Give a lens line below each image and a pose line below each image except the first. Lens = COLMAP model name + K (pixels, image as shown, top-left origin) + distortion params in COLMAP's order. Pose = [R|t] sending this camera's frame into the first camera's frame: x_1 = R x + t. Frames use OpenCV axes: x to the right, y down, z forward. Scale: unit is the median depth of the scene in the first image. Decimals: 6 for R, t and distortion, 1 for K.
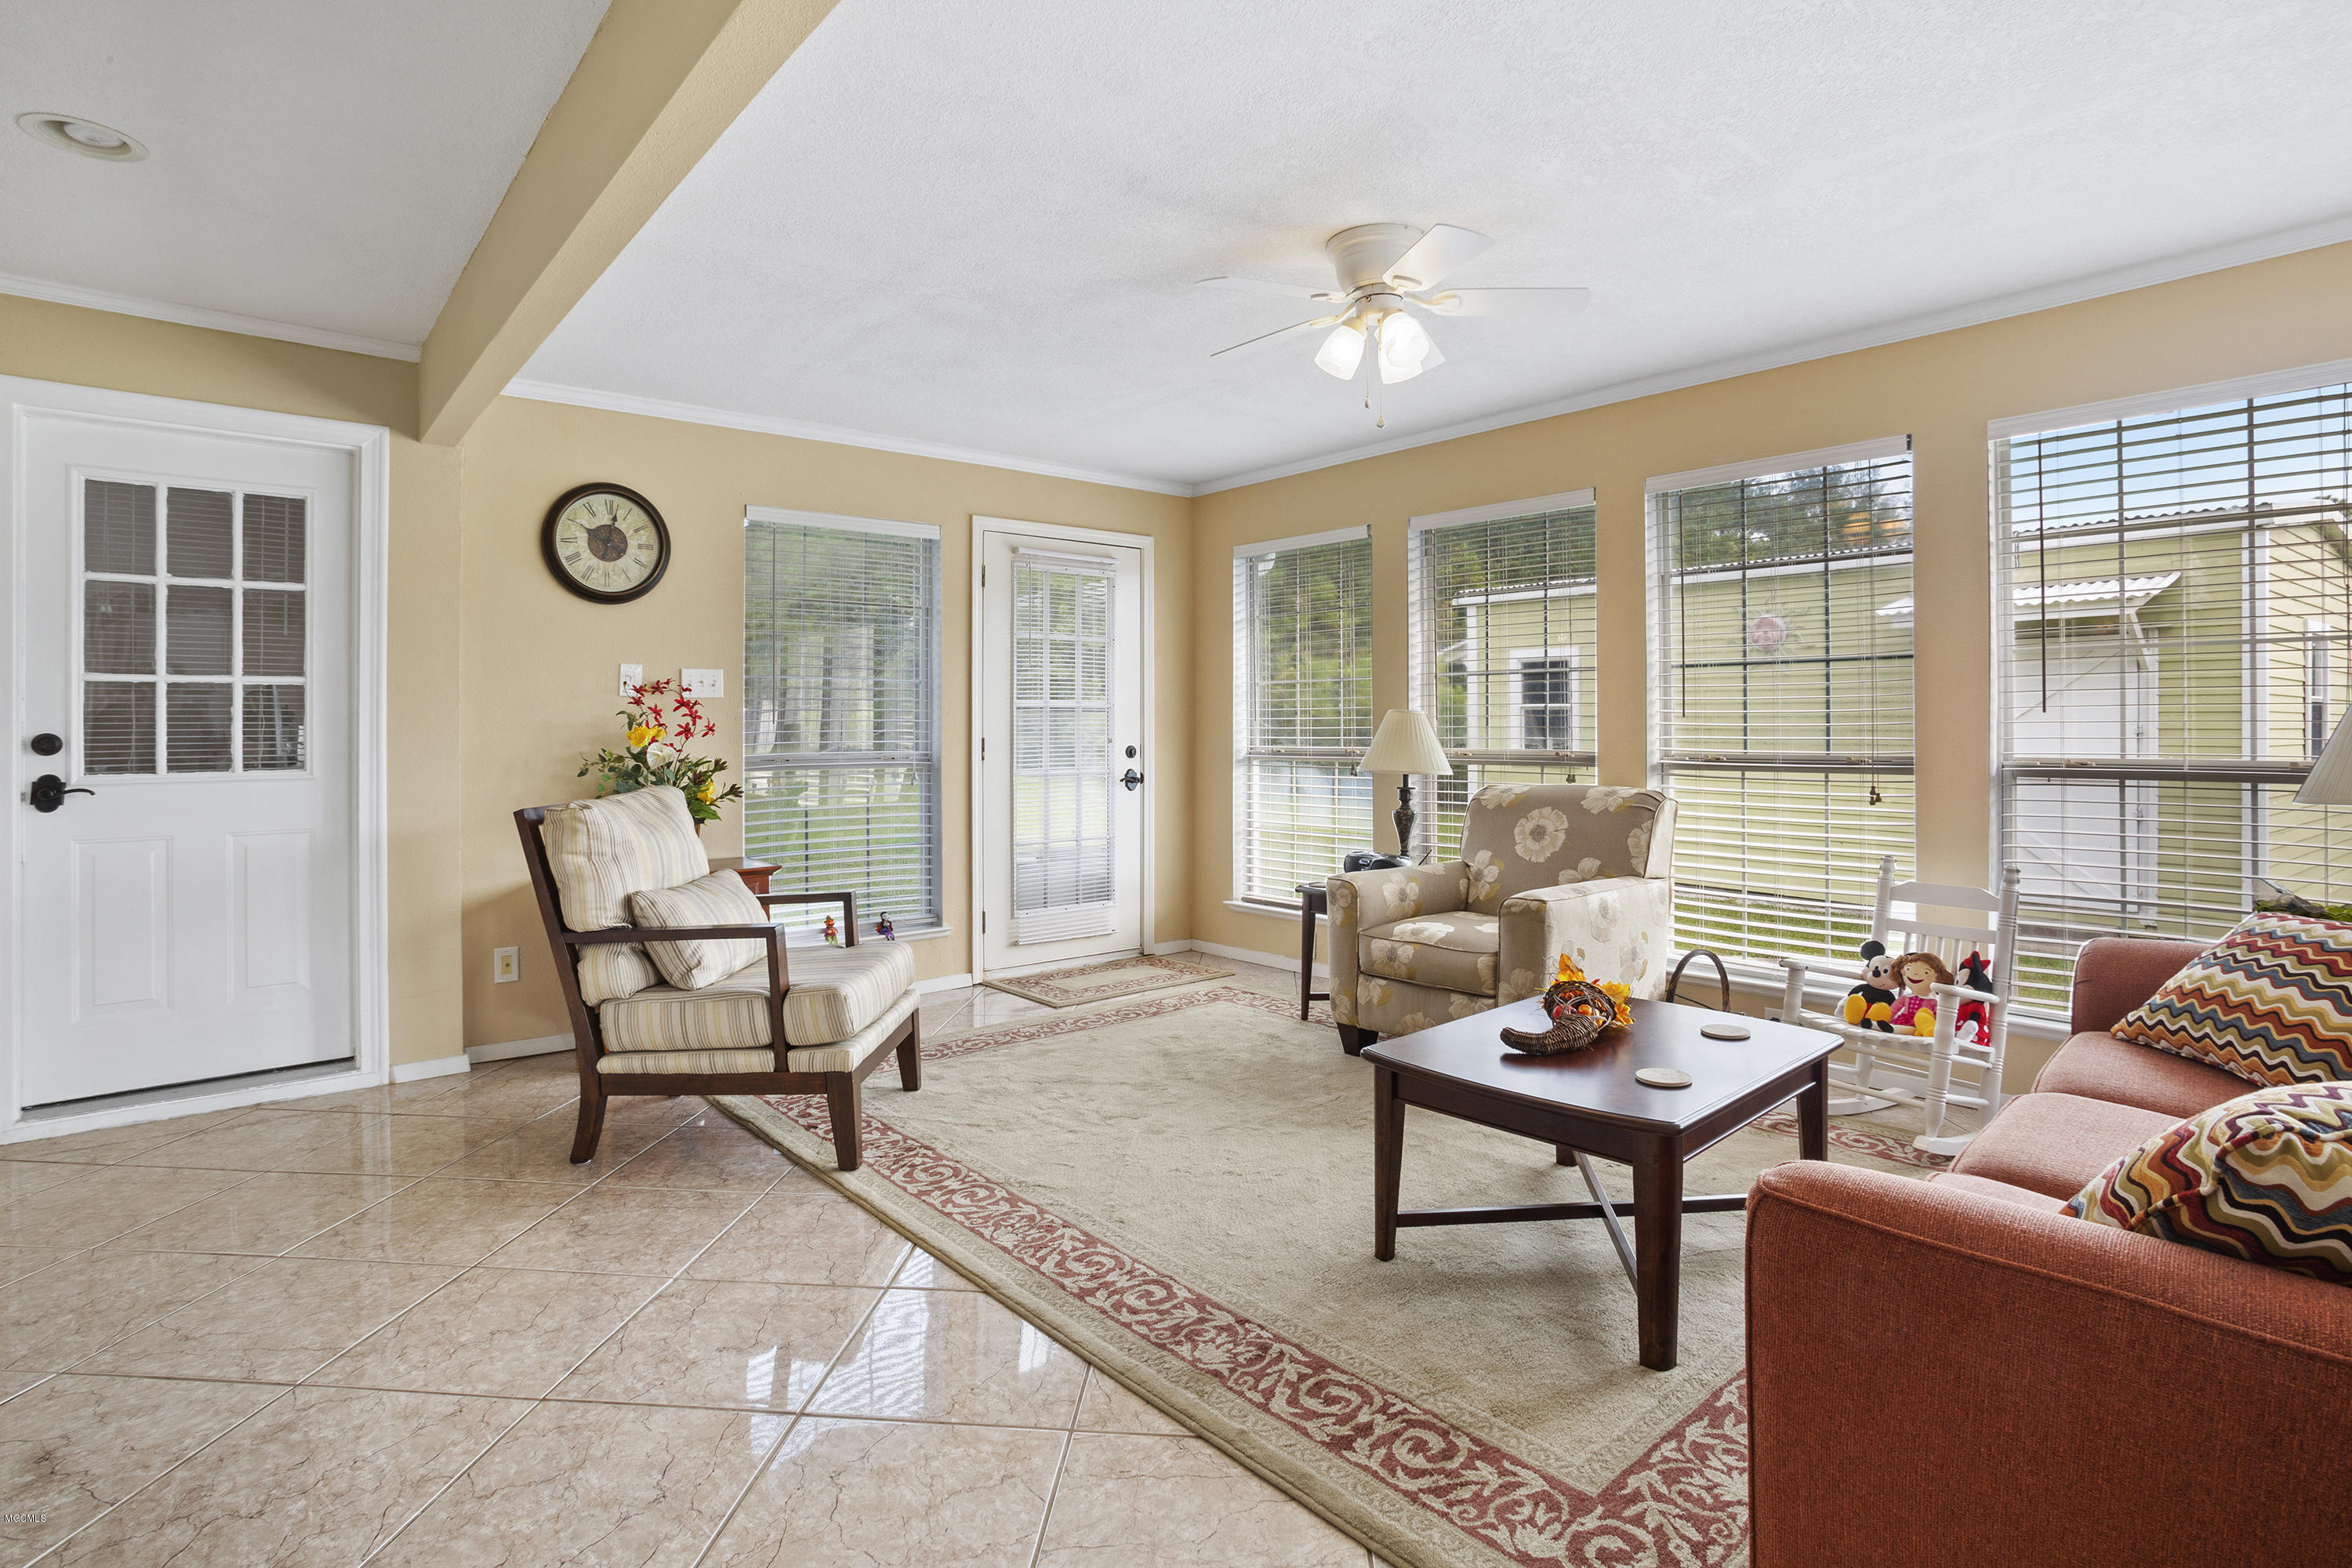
lens RADIAL K [[1159.9, 0, 1182.4], [0, 1159.9, 736.9], [0, 0, 1]] dist [-0.074921, 0.032447]
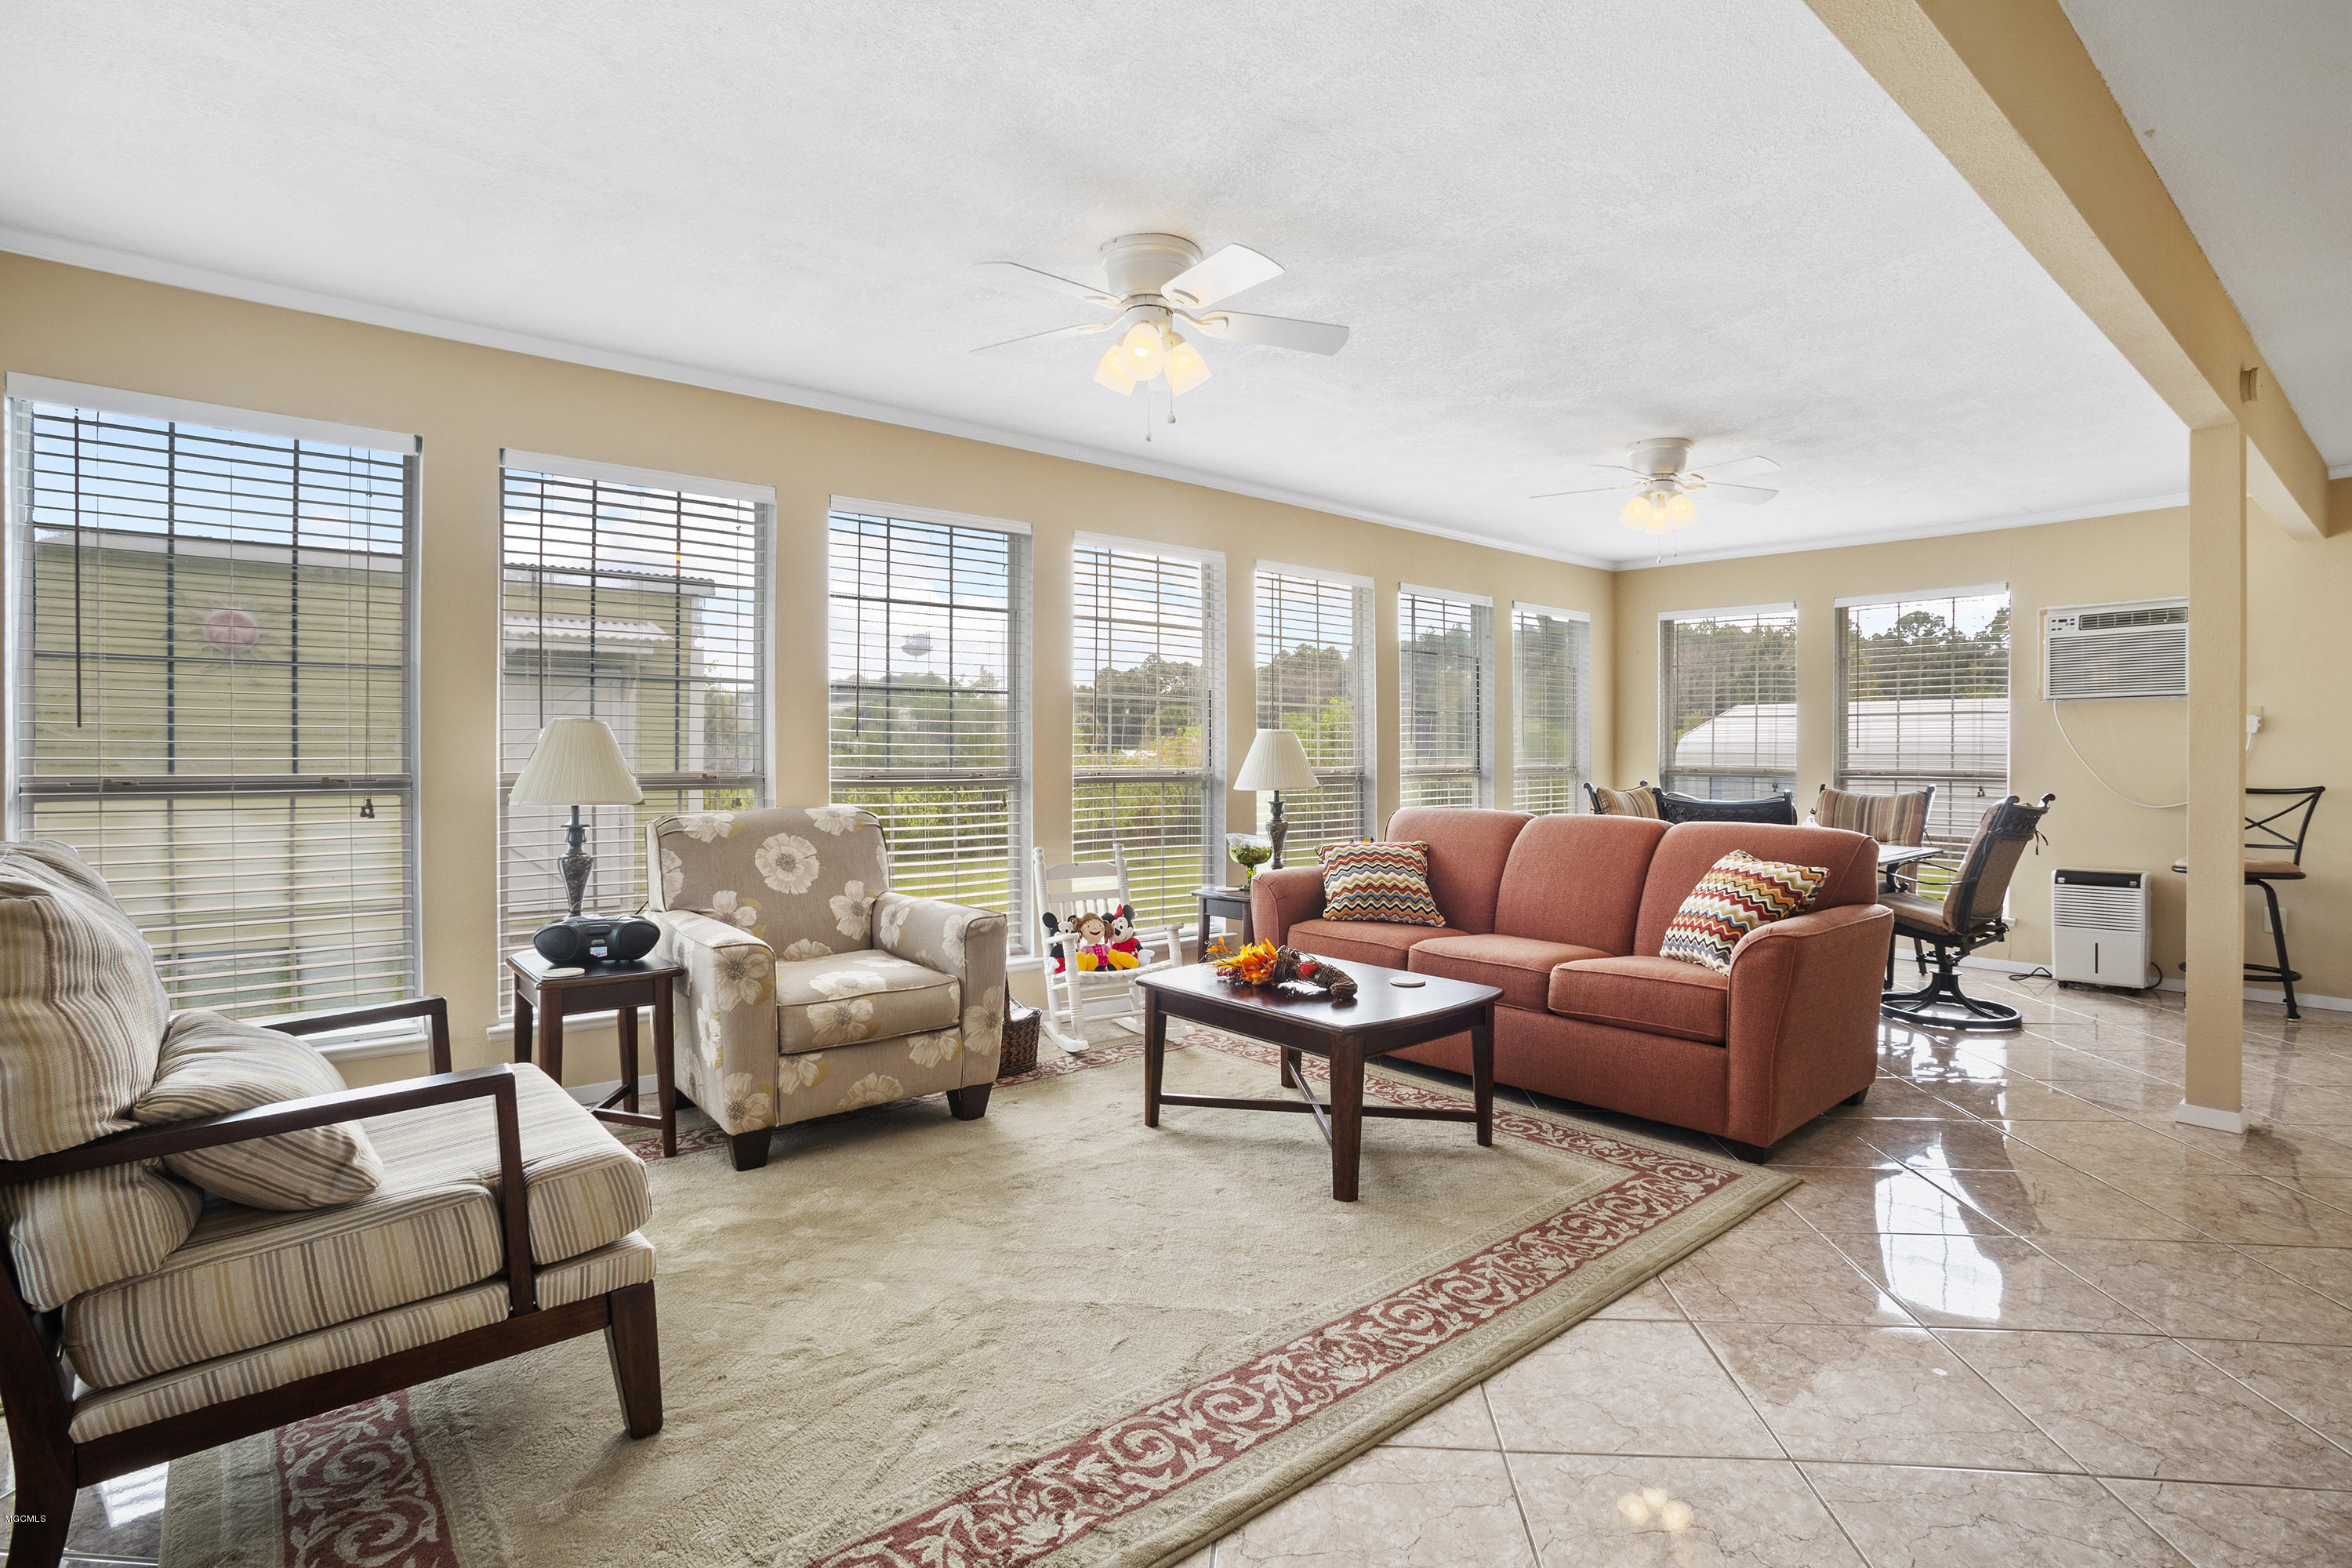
lens RADIAL K [[1159.9, 0, 1182.4], [0, 1159.9, 736.9], [0, 0, 1]] dist [-0.074921, 0.032447]
pose [[0.017210, 0.012891, 0.999769, -0.978714], [0.004800, 0.999904, -0.012975, -0.003039], [-0.999840, 0.005023, 0.017147, 1.118769]]
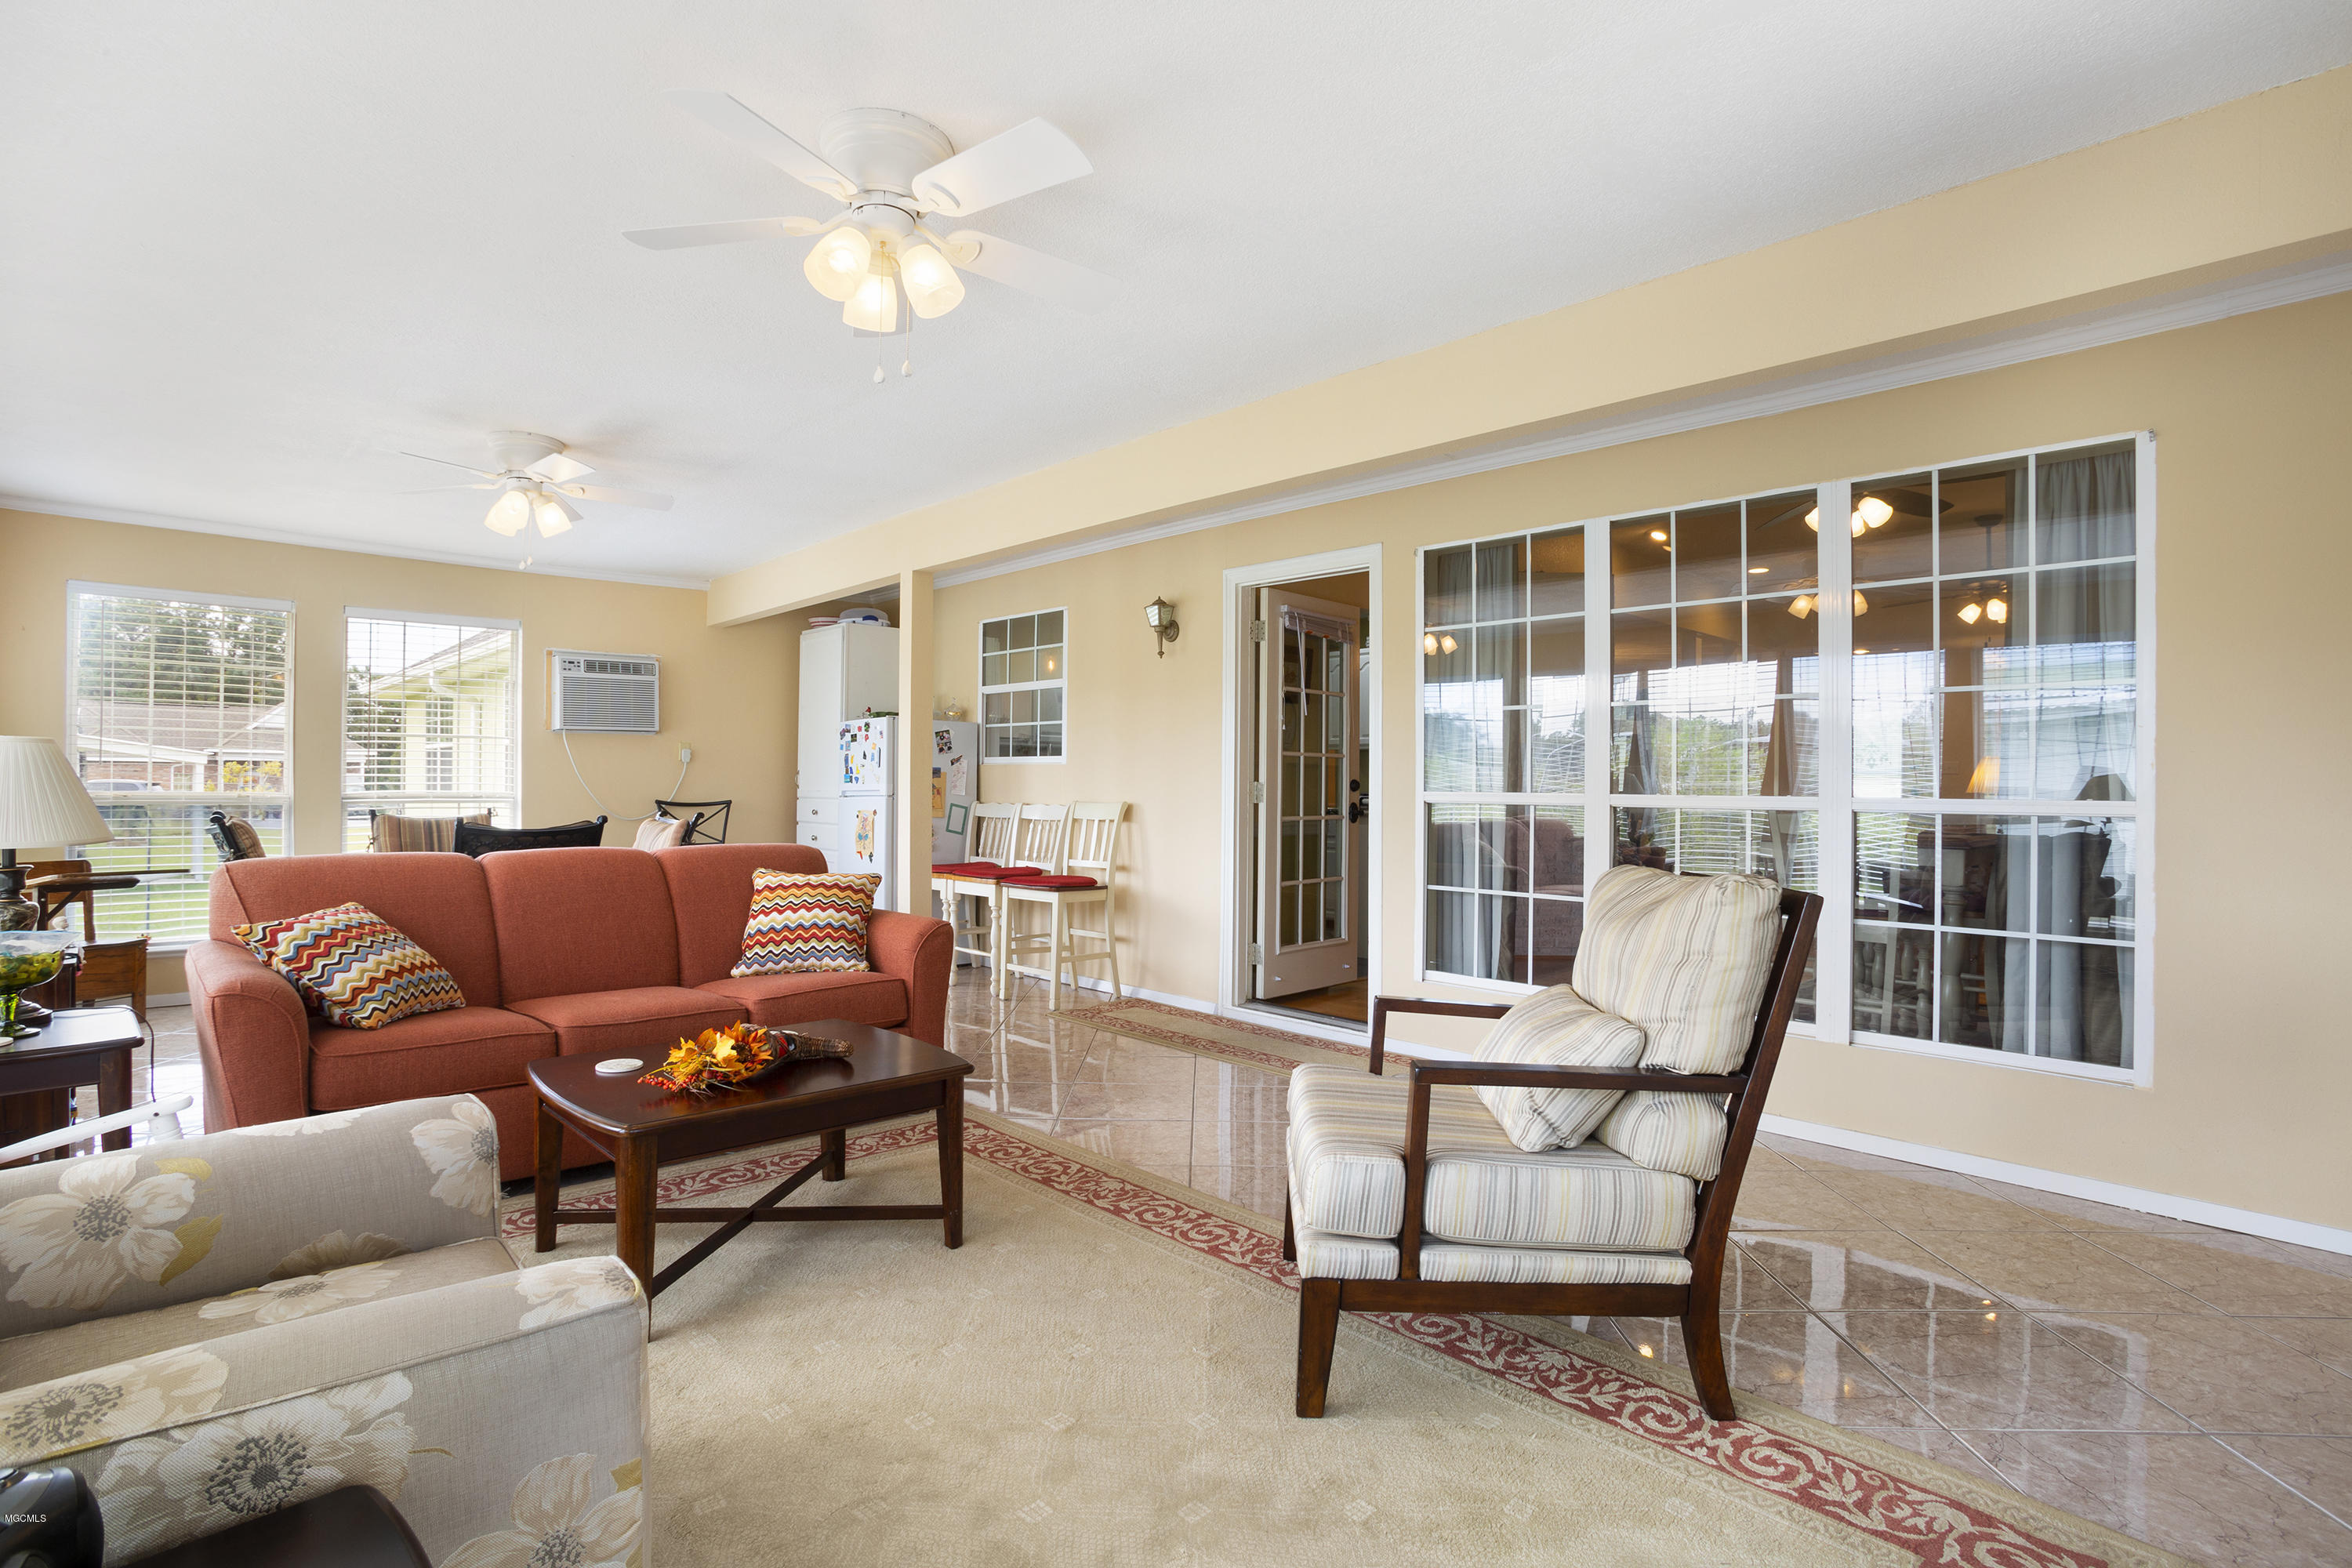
lens RADIAL K [[1147.7, 0, 1172.3], [0, 1147.7, 769.5], [0, 0, 1]] dist [-0.077172, 0.031650]
pose [[-0.999446, -0.003754, -0.033083, -0.002529], [-0.003872, 0.999986, 0.003527, -0.022516], [0.033070, 0.003653, -0.999446, 2.077766]]
